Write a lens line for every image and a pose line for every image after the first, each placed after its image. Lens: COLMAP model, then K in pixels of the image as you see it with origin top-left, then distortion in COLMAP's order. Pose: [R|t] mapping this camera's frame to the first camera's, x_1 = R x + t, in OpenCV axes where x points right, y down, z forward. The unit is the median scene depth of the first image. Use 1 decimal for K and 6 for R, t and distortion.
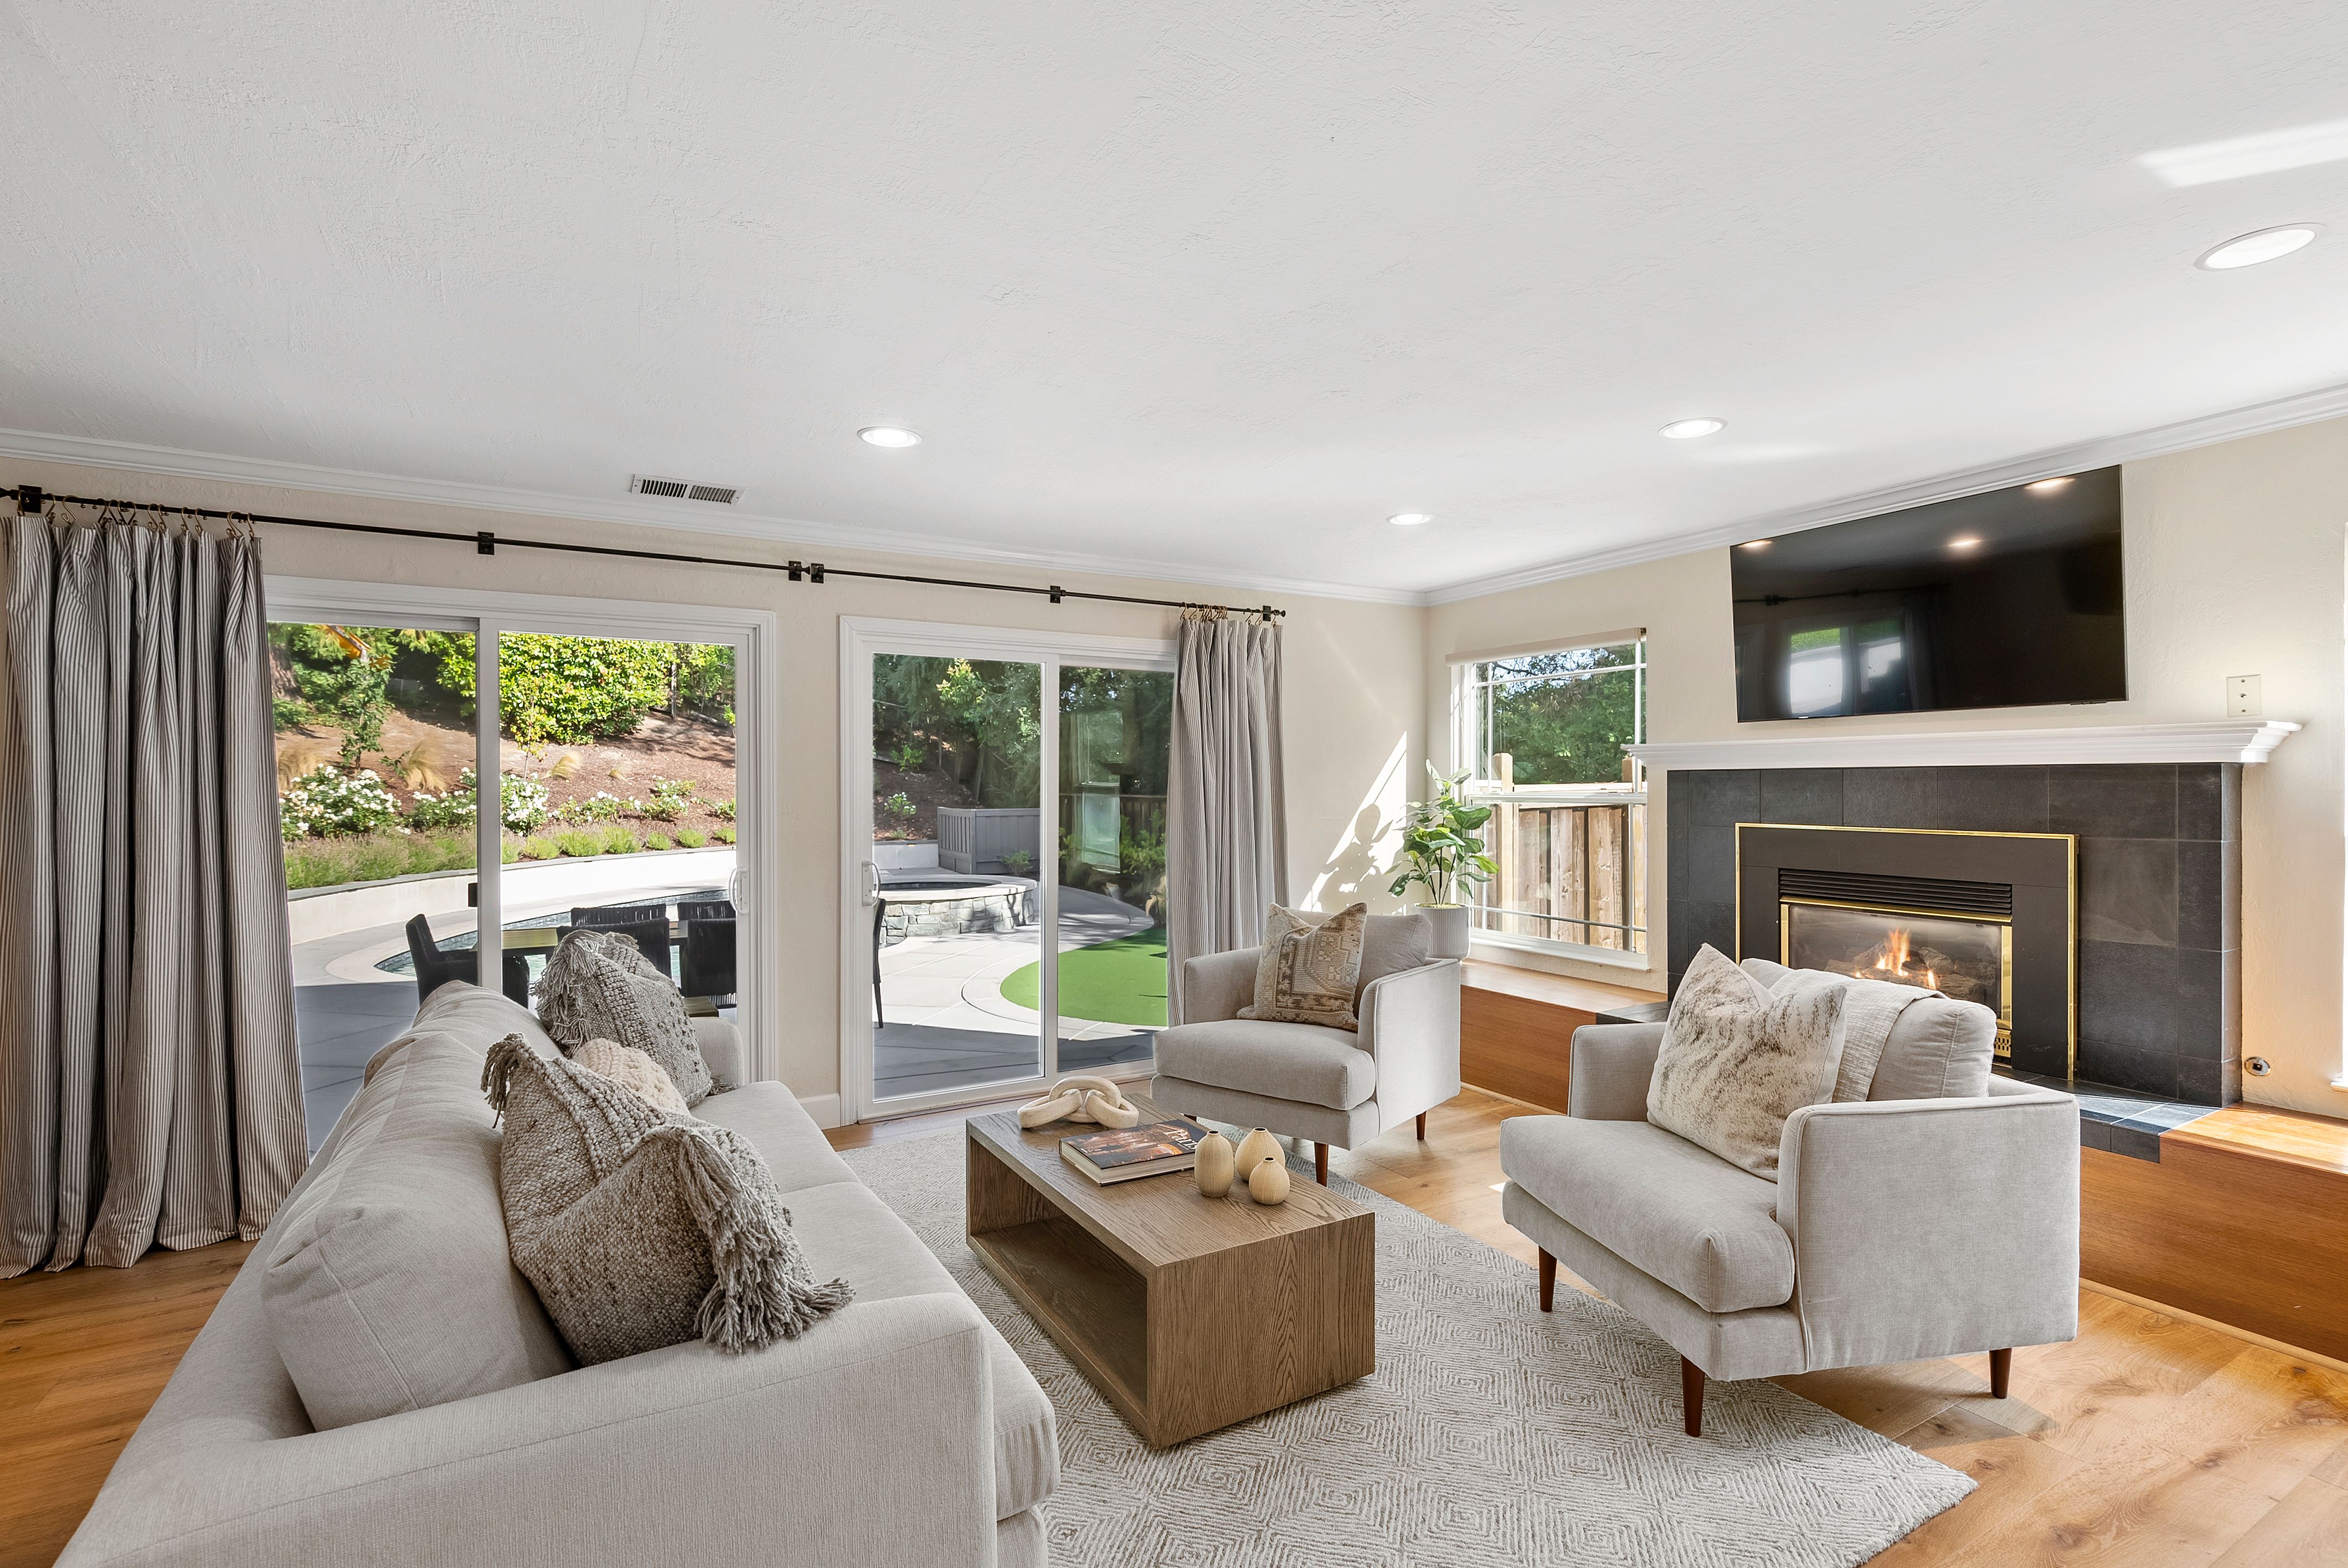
lens RADIAL K [[1074.0, 0, 1177.3], [0, 1074.0, 787.1], [0, 0, 1]] dist [-0.004519, 0.000517]
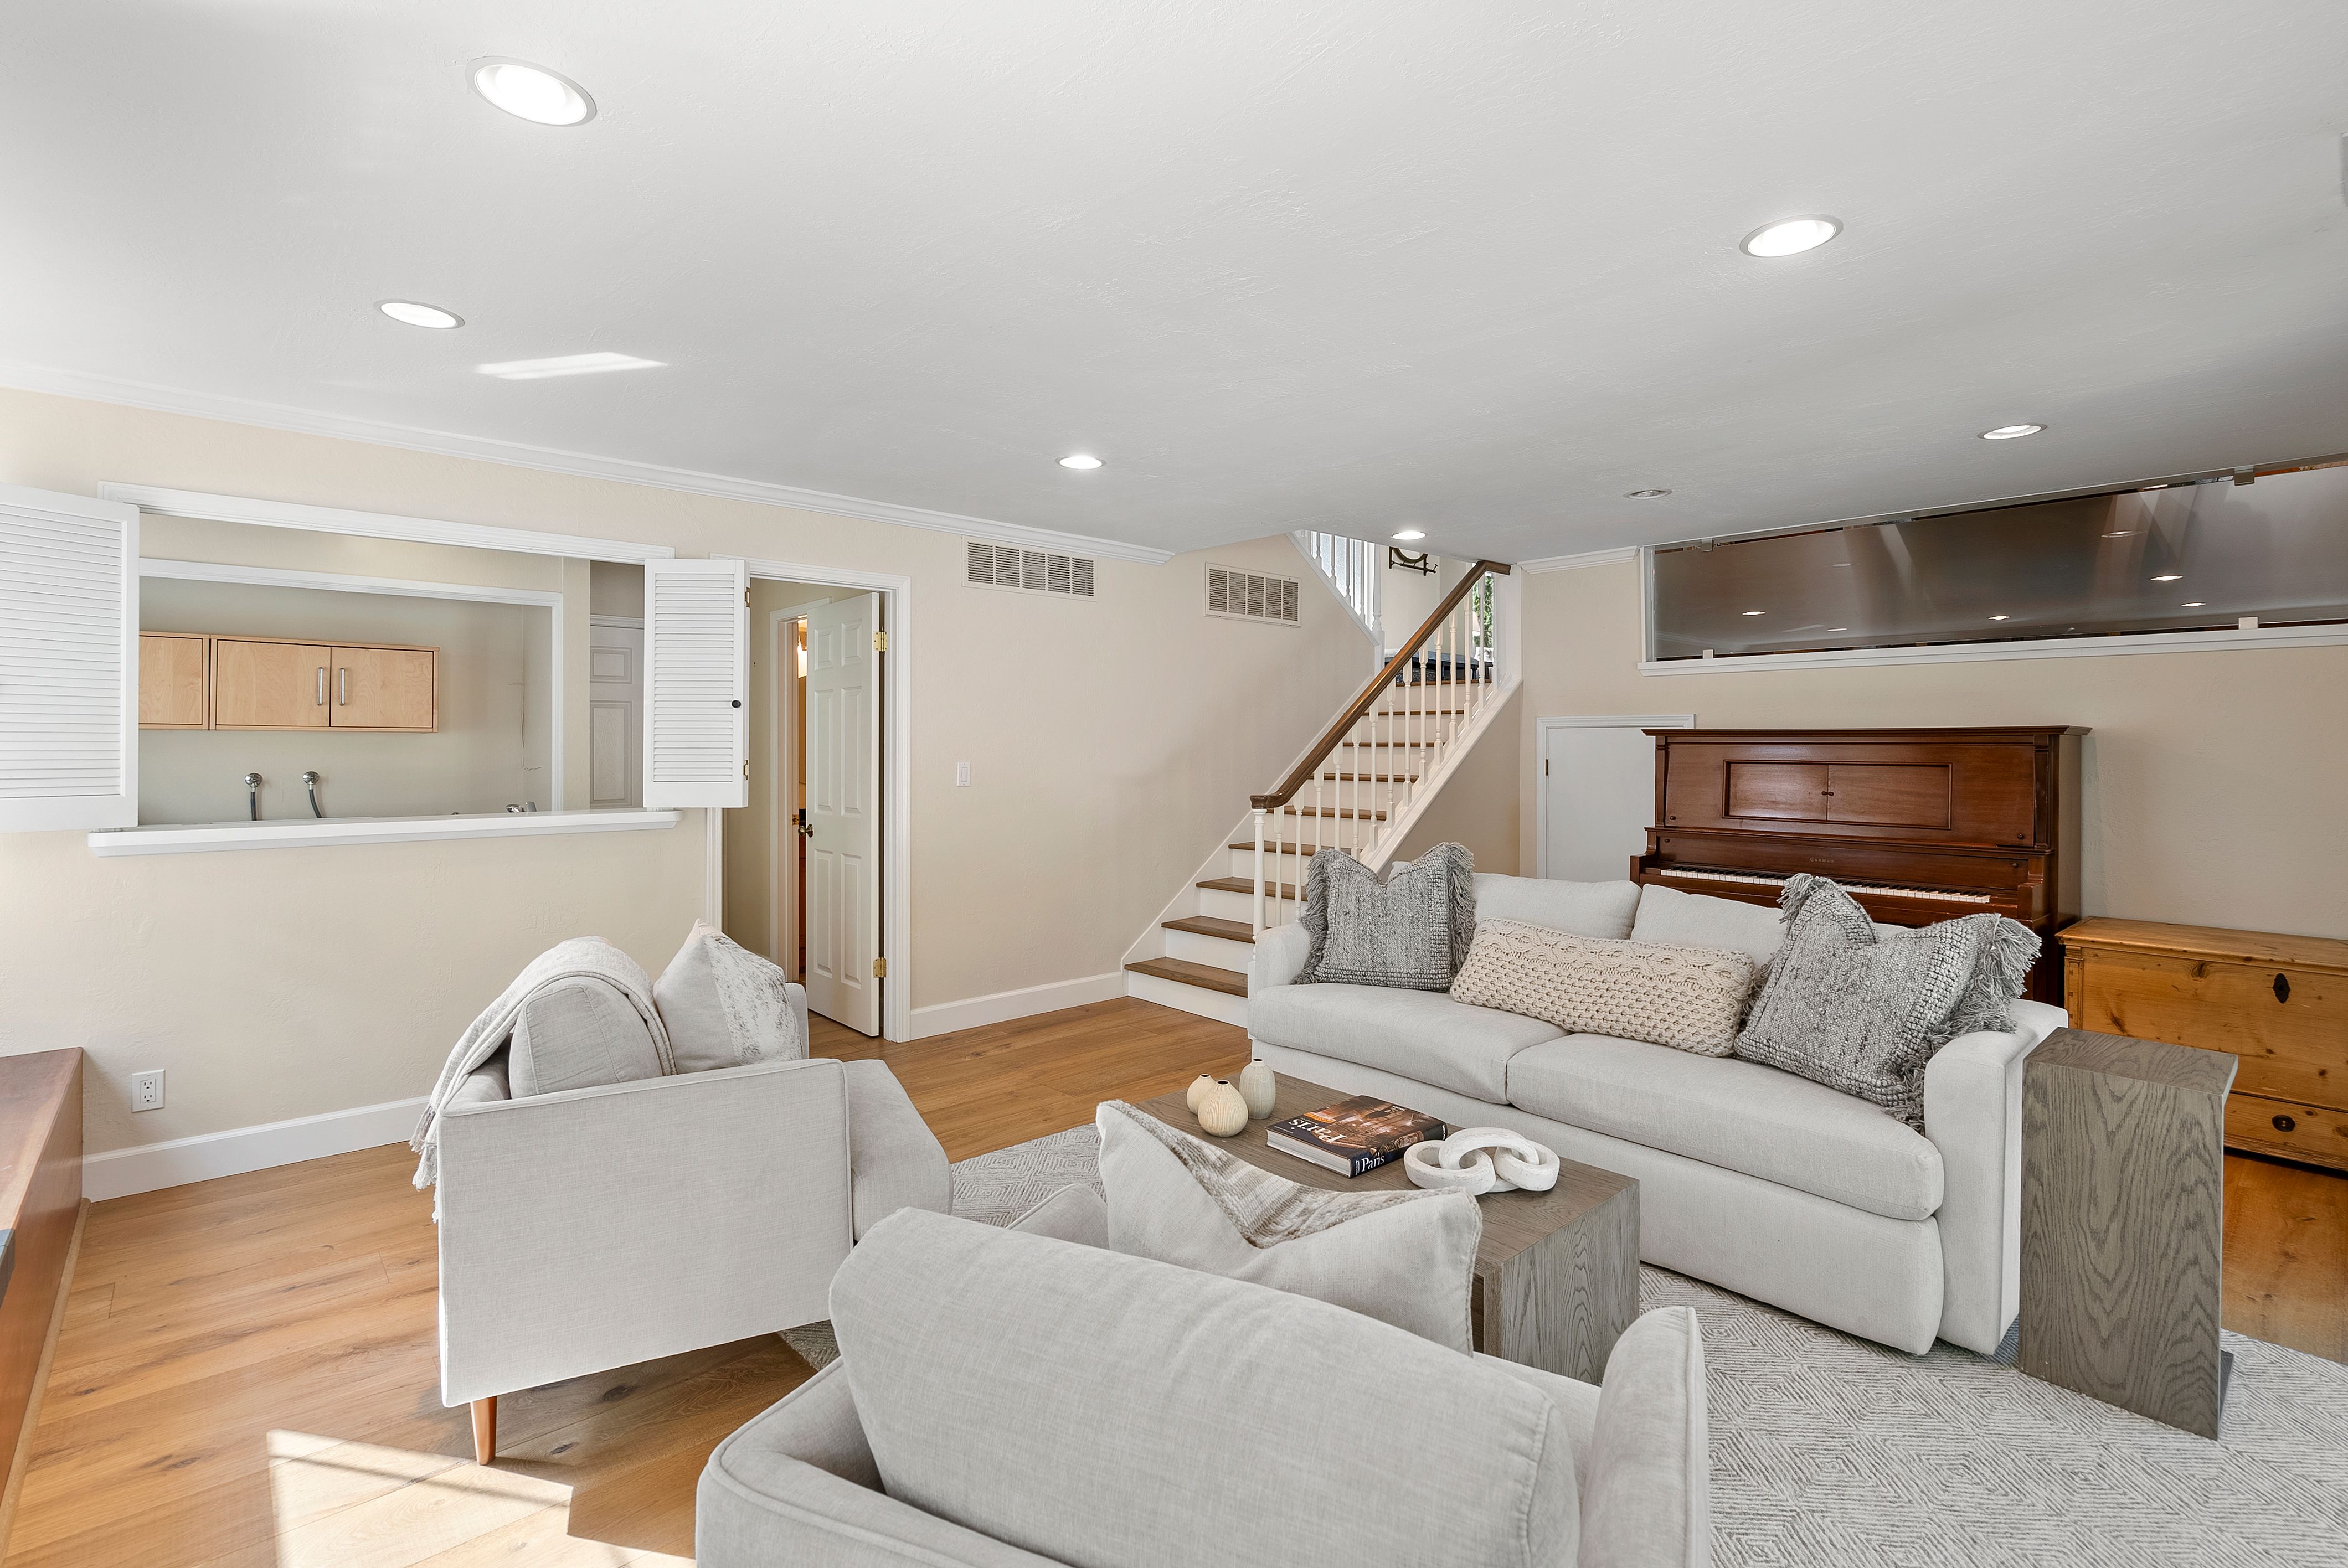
lens RADIAL K [[1074.0, 0, 1168.5], [0, 1074.0, 762.3], [0, 0, 1]] dist [-0.004519, 0.000517]
pose [[-0.978683, 0.003051, -0.205353, 0.250201], [0.000830, 0.999940, 0.010900, 0.005969], [0.205374, 0.010497, -0.978627, 1.483813]]
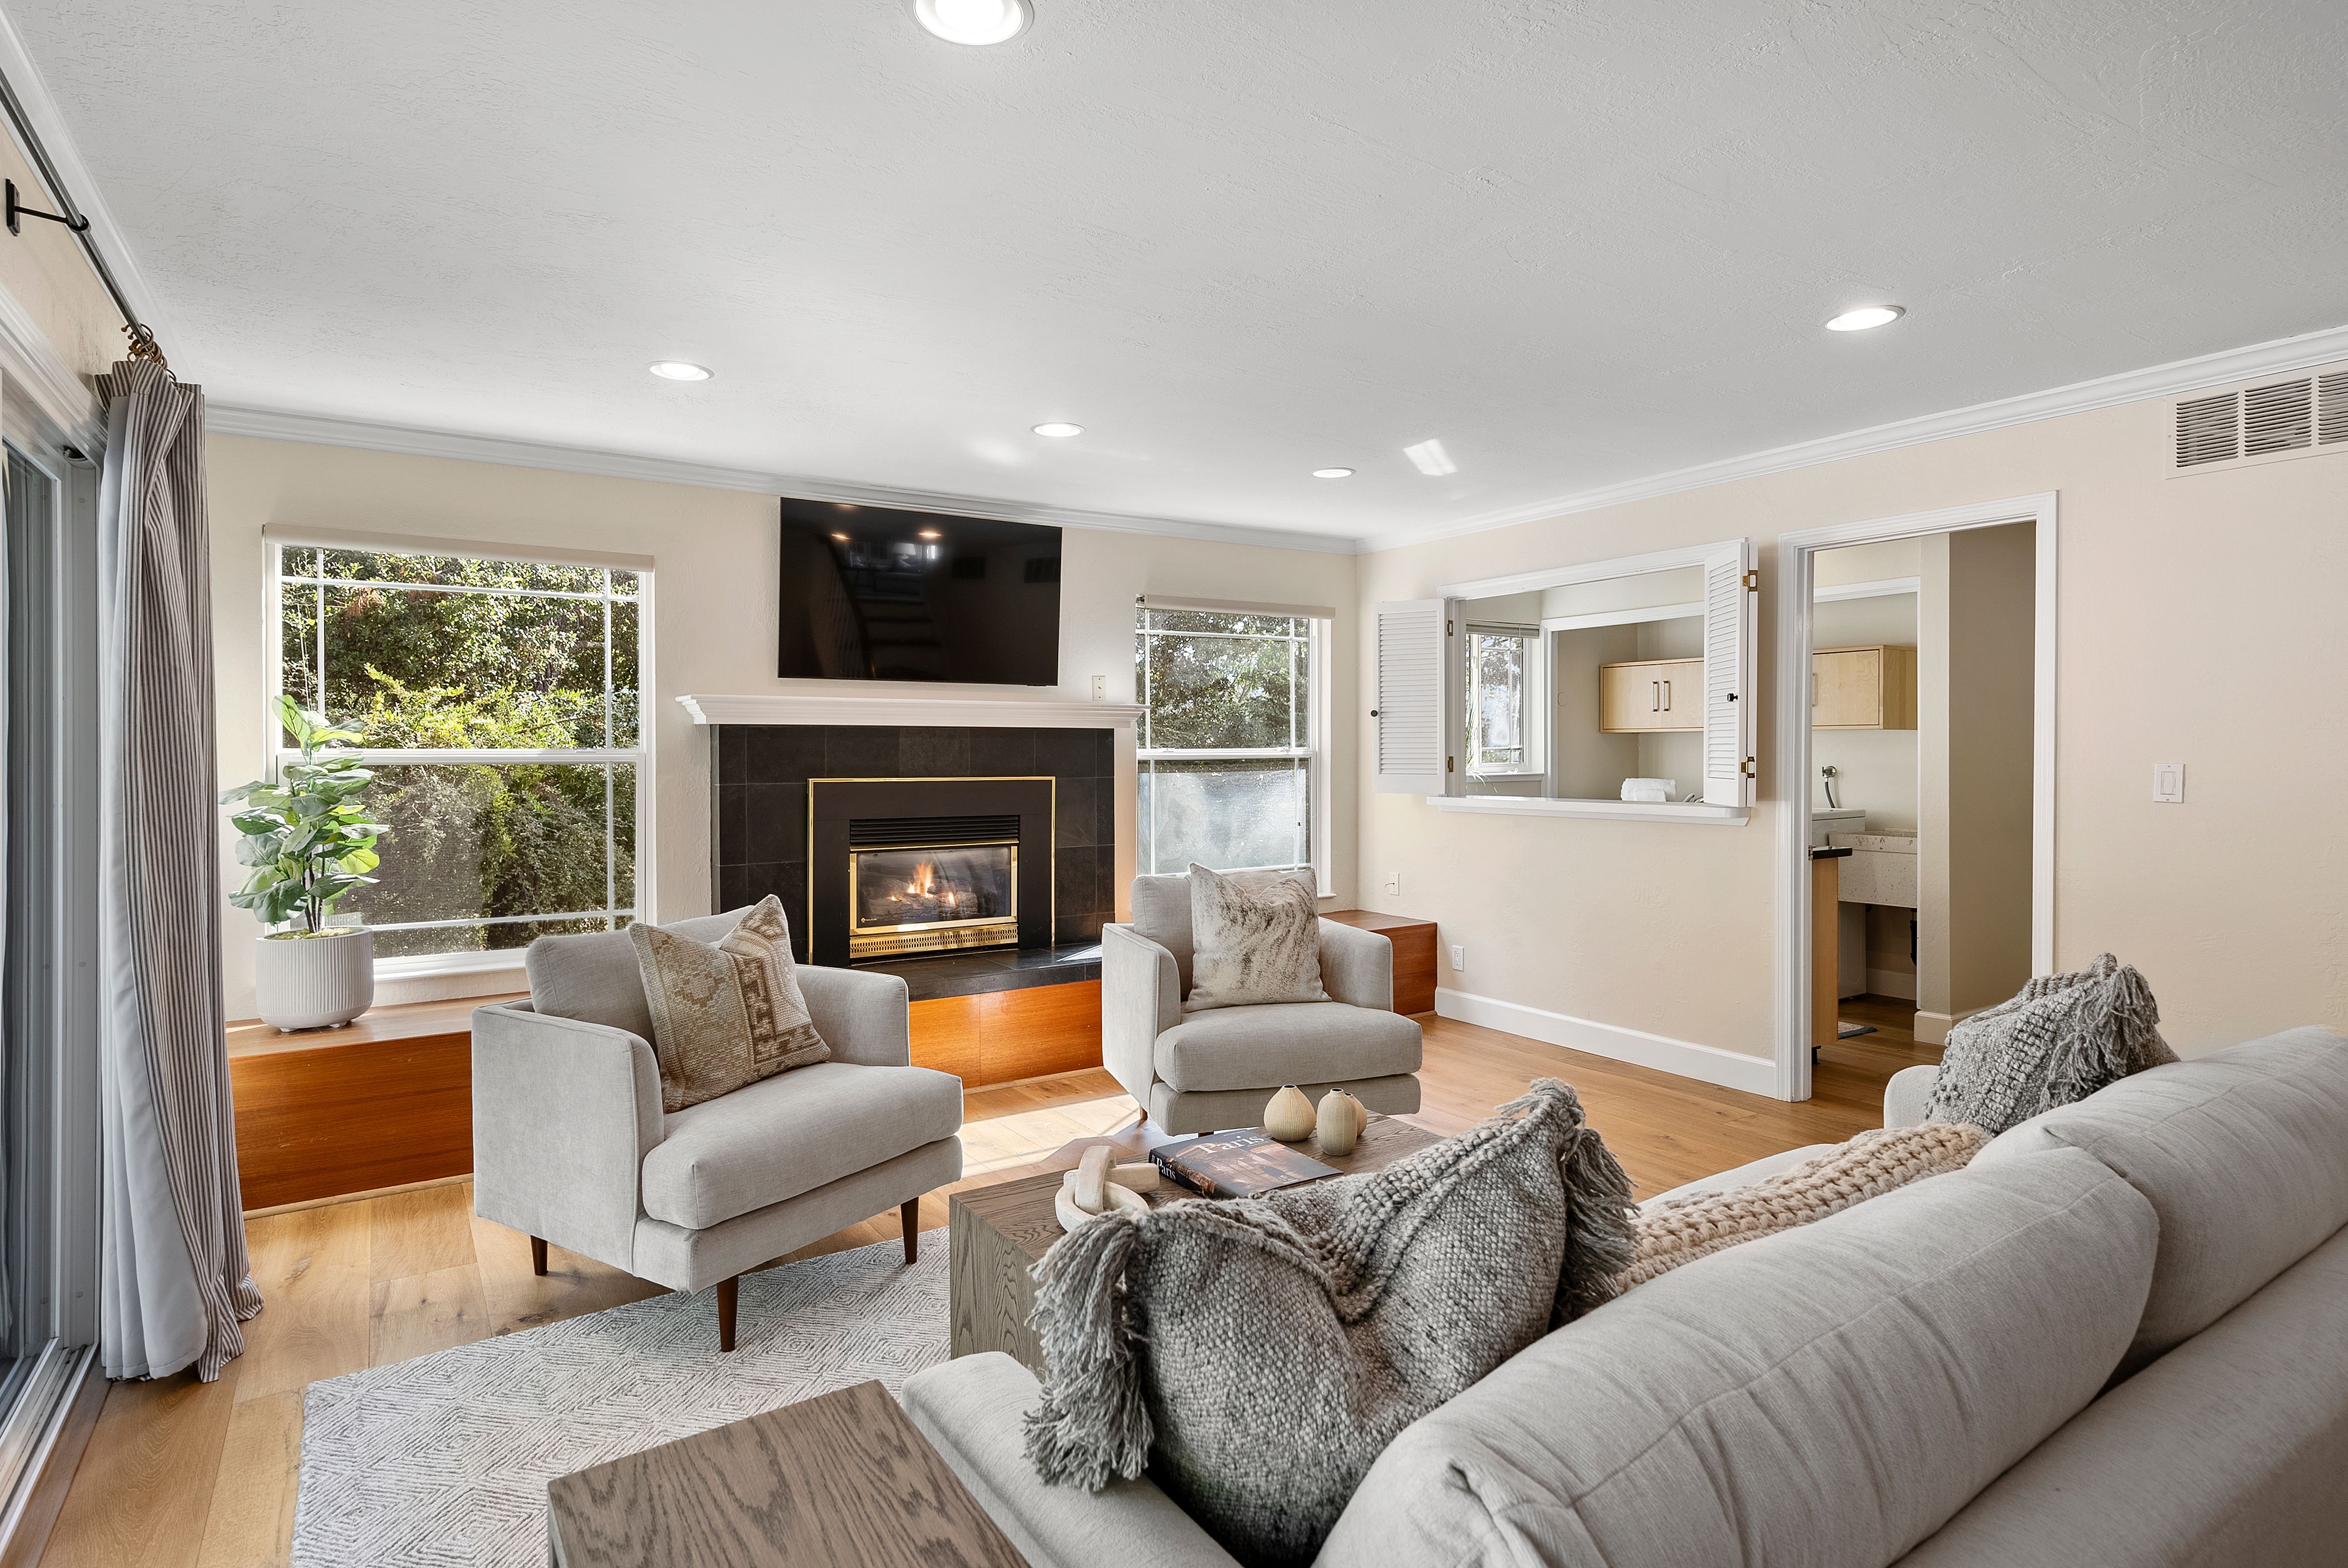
lens RADIAL K [[1219.6, 0, 1168.8], [0, 1219.6, 768.1], [0, 0, 1]] dist [-0.004694, -0.000252]
pose [[-0.050467, -0.013216, 0.998638, -0.770074], [0.001118, 0.999911, 0.013289, 0.010435], [-0.998725, 0.001787, -0.050448, 0.877509]]
